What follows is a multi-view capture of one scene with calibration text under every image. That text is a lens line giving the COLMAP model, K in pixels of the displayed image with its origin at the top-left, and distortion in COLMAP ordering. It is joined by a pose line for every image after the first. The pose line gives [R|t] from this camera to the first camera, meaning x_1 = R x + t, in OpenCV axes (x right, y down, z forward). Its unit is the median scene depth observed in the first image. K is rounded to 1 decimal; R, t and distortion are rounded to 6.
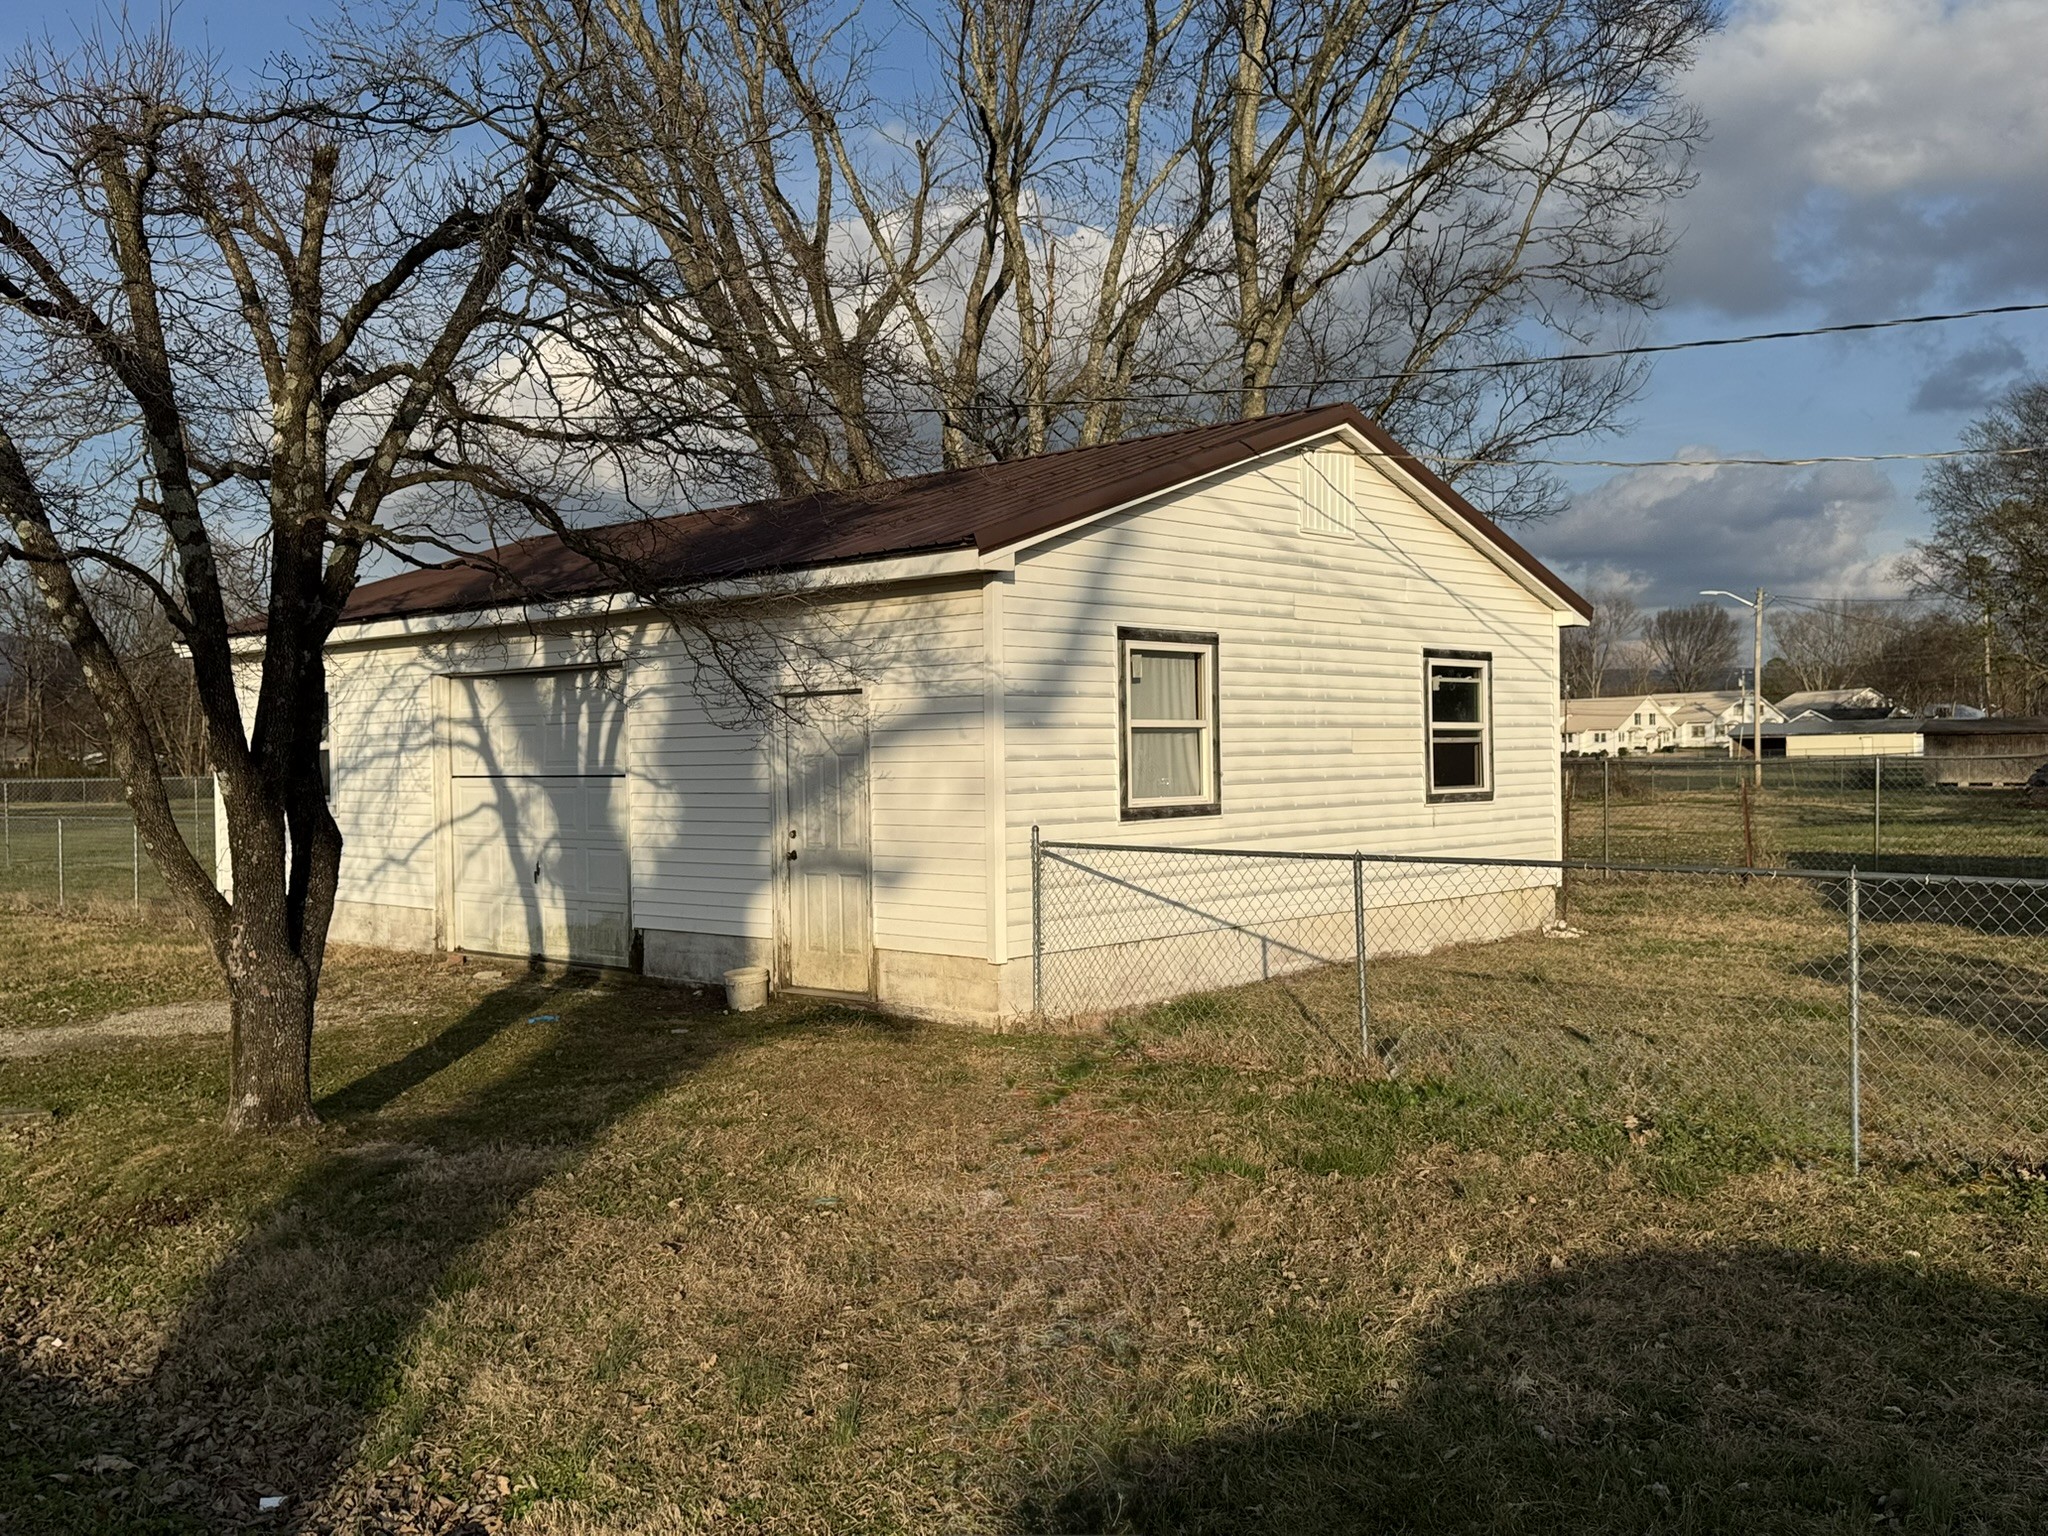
lens RADIAL K [[1851.1, 0, 1025.4], [0, 1851.1, 776.7], [0, 0, 1]] dist [0.002303, 0.001878]
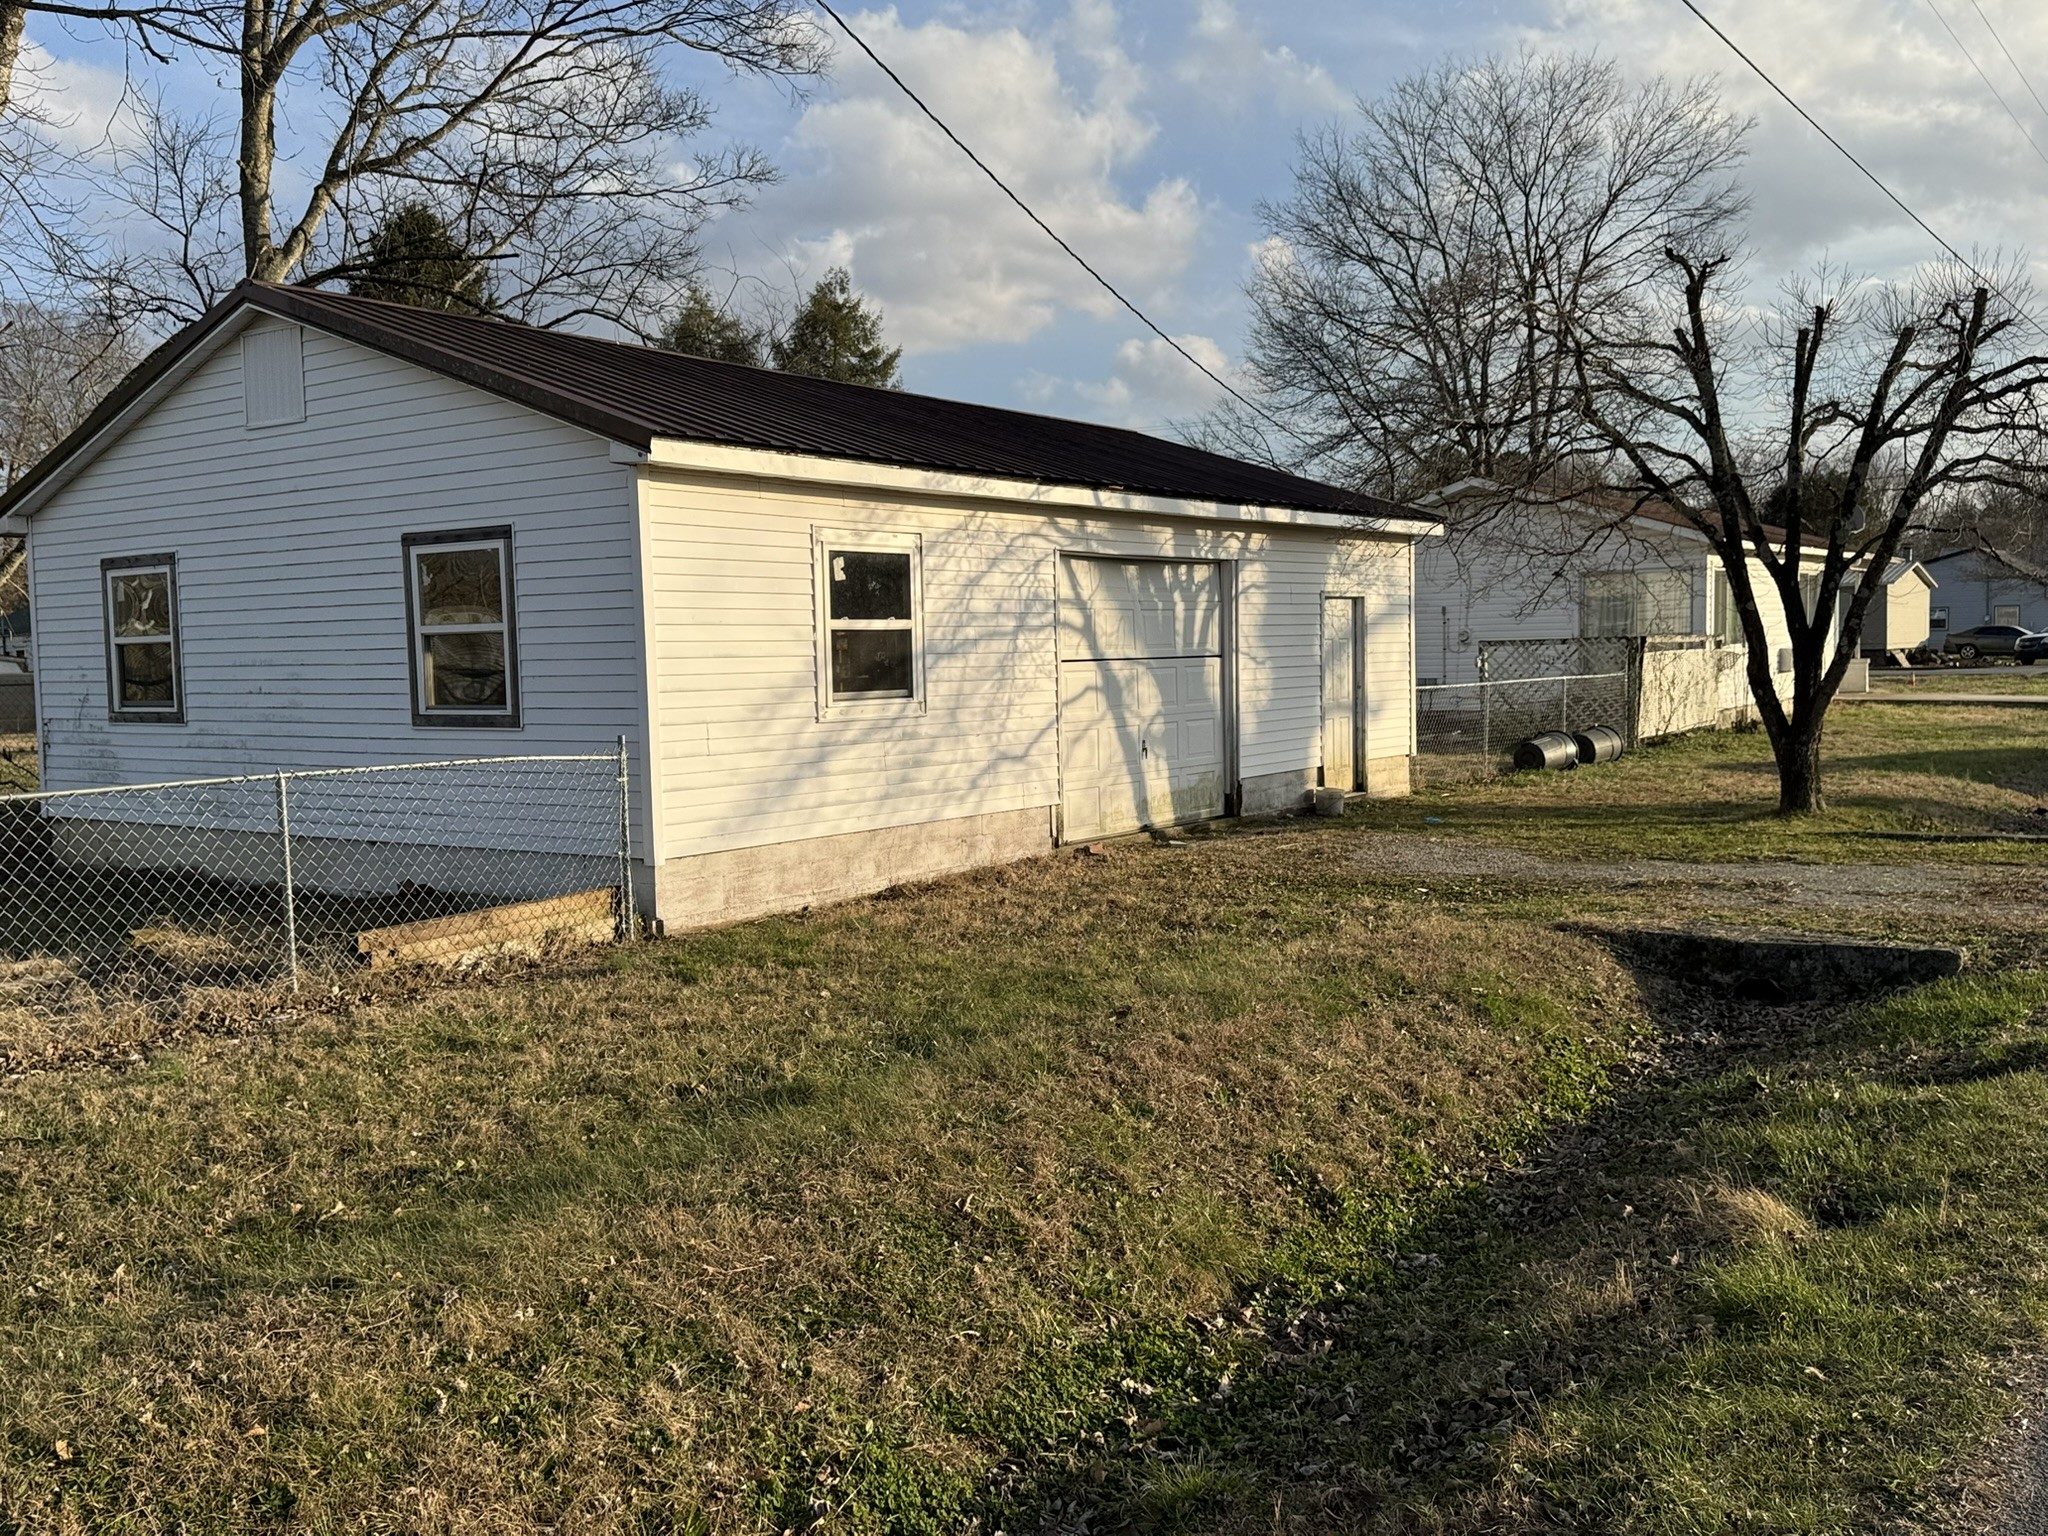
lens RADIAL K [[1851.1, 0, 1026.3], [0, 1851.1, 763.3], [0, 0, 1]] dist [0.002303, 0.001878]
pose [[-0.118909, -0.045767, 0.991850, -1.274105], [0.031965, 0.998243, 0.049894, 0.005111], [-0.992390, 0.037637, -0.117238, 1.158171]]
